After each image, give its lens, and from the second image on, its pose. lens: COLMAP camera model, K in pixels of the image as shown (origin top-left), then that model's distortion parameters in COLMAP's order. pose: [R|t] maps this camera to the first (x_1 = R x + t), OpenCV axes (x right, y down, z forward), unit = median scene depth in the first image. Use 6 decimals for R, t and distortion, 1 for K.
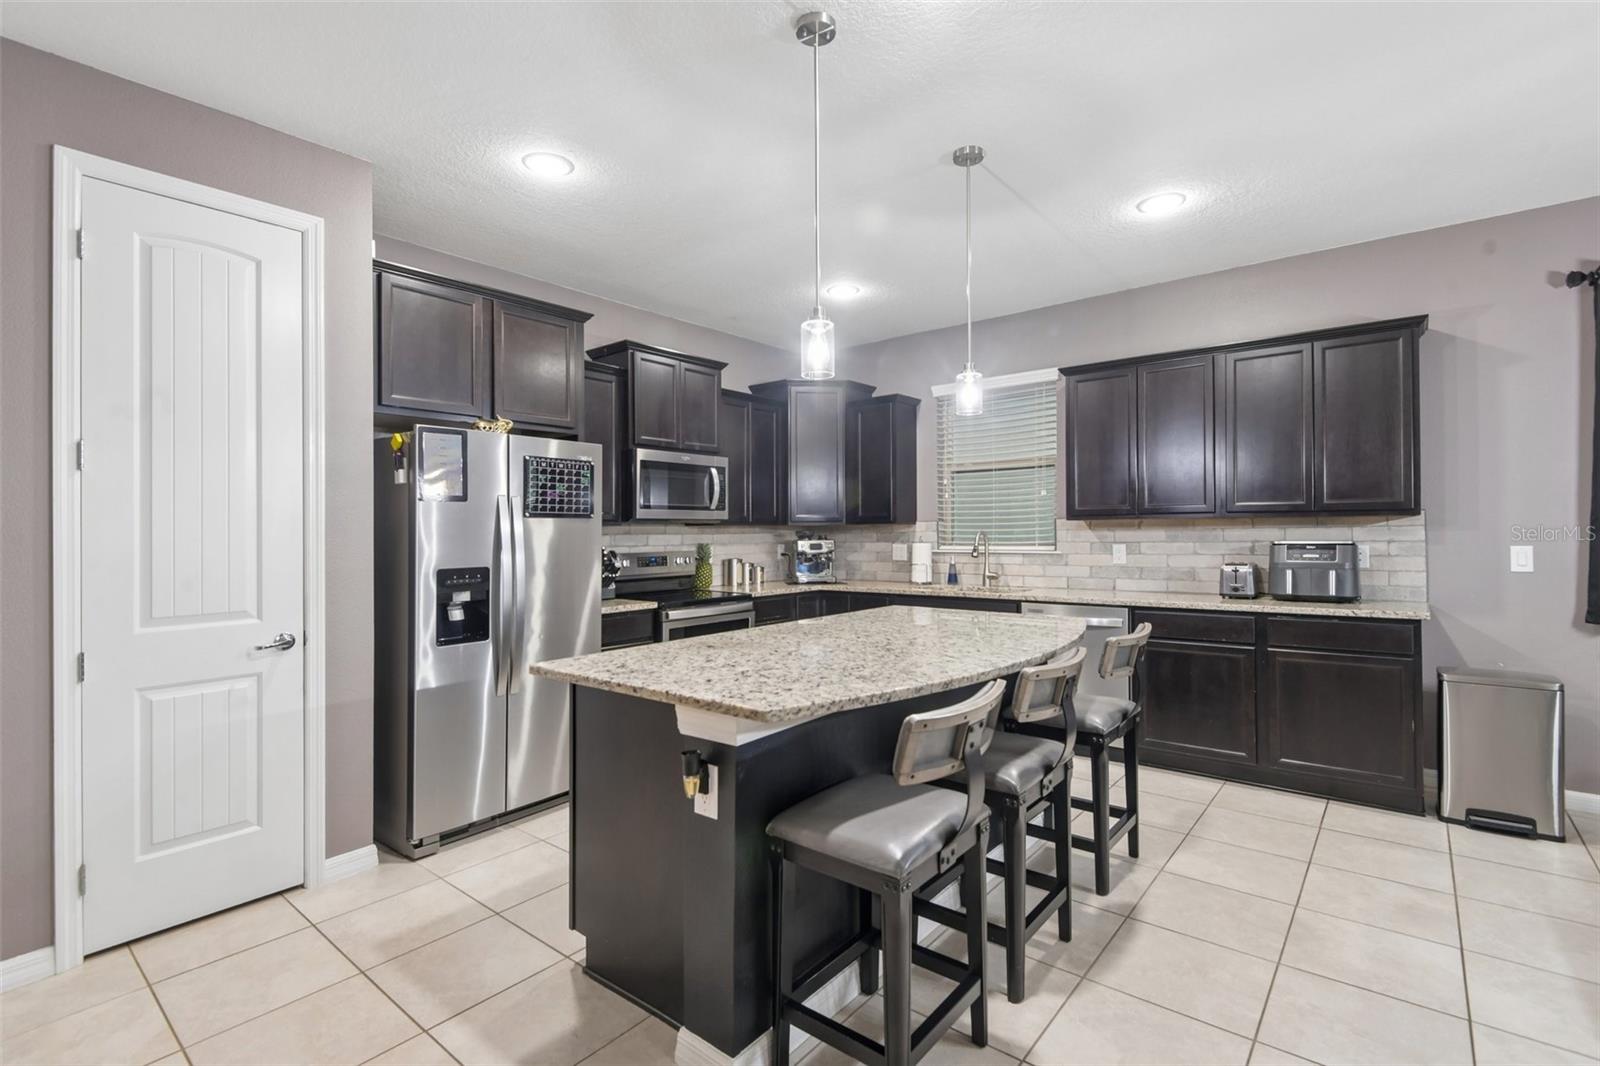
lens RADIAL K [[729.6, 0, 806.1], [0, 729.6, 525.9], [0, 0, 1]] dist [0.035506, -0.026901]
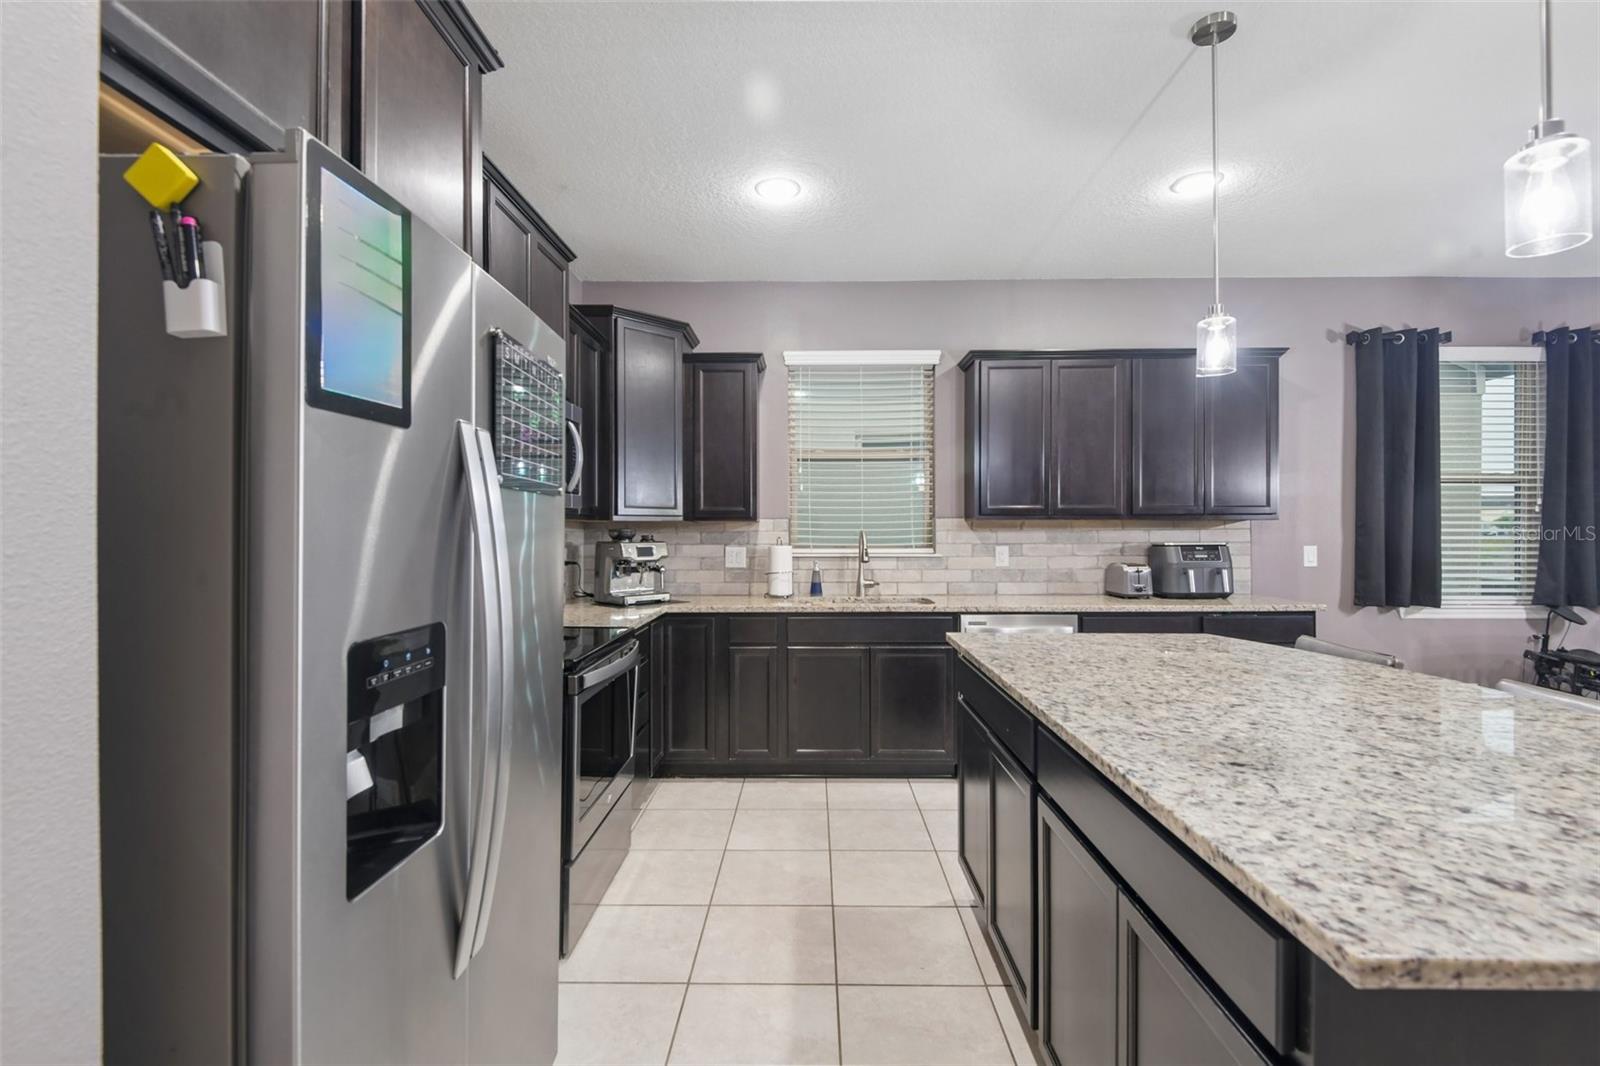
lens RADIAL K [[715.5, 0, 800.0], [0, 715.5, 533.0], [0, 0, 1]] dist [0.037130, -0.025970]
pose [[0.788805, 0.006021, 0.614614, -0.381043], [-0.011368, 0.999924, 0.004794, 0.007197], [-0.614538, -0.010769, 0.788814, 0.465008]]
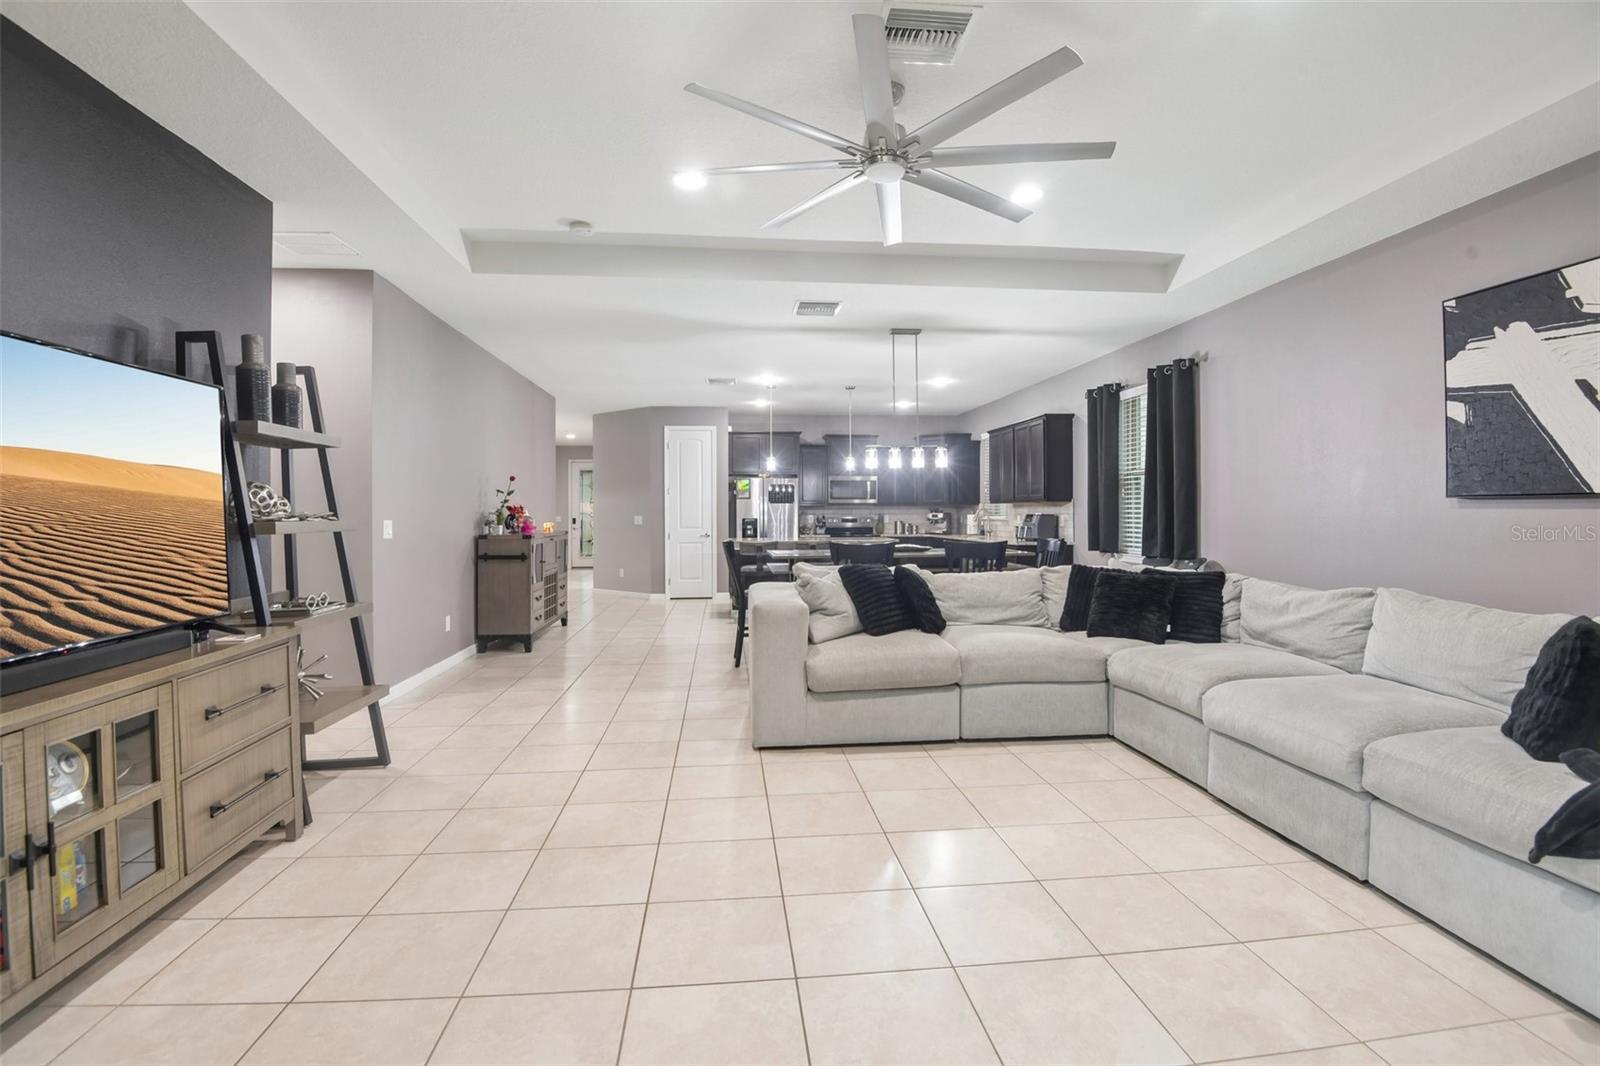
lens RADIAL K [[744.7, 0, 797.8], [0, 744.7, 515.3], [0, 0, 1]] dist [-0.006742, -0.024271]
pose [[0.699627, 0.009797, -0.714441, 1.577649], [0.001599, 0.999882, 0.015277, -0.007122], [0.714506, -0.011831, 0.699529, -0.921577]]
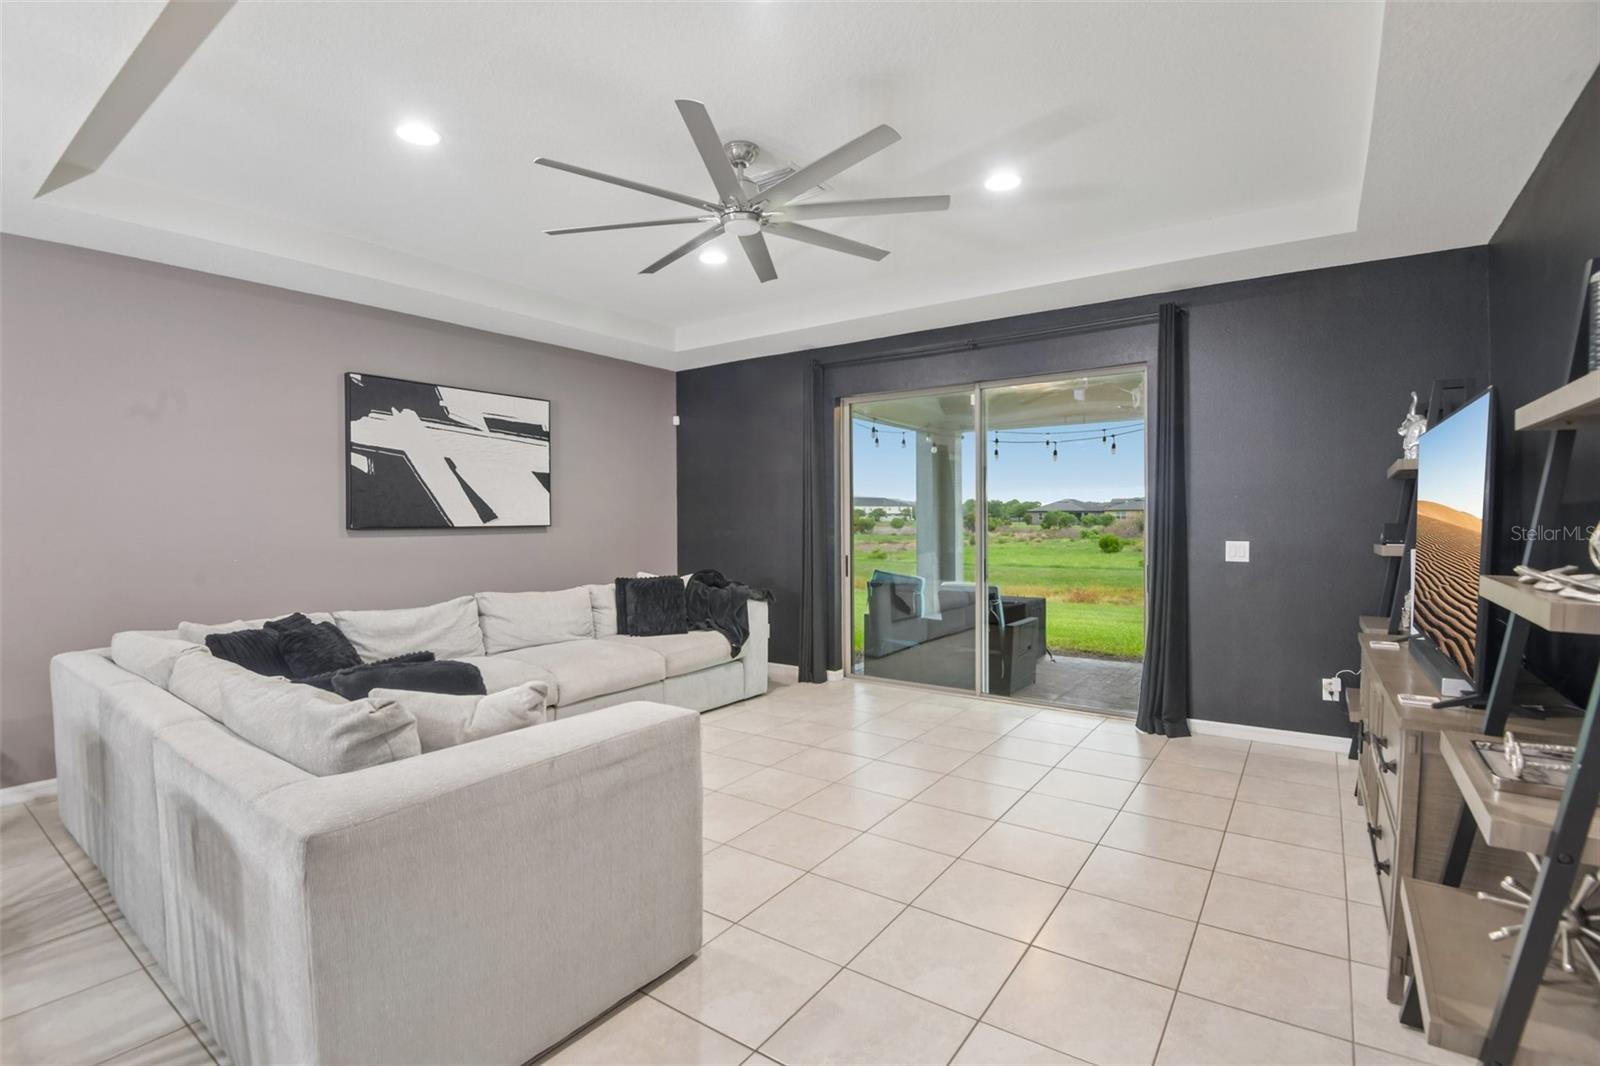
lens RADIAL K [[745.6, 0, 812.4], [0, 745.6, 521.1], [0, 0, 1]] dist [-0.032895, -0.000663]
pose [[-0.074518, 0.004755, 0.997208, 0.343790], [0.001048, 0.999988, -0.004690, -0.020035], [-0.997219, 0.000696, -0.074523, -0.366561]]
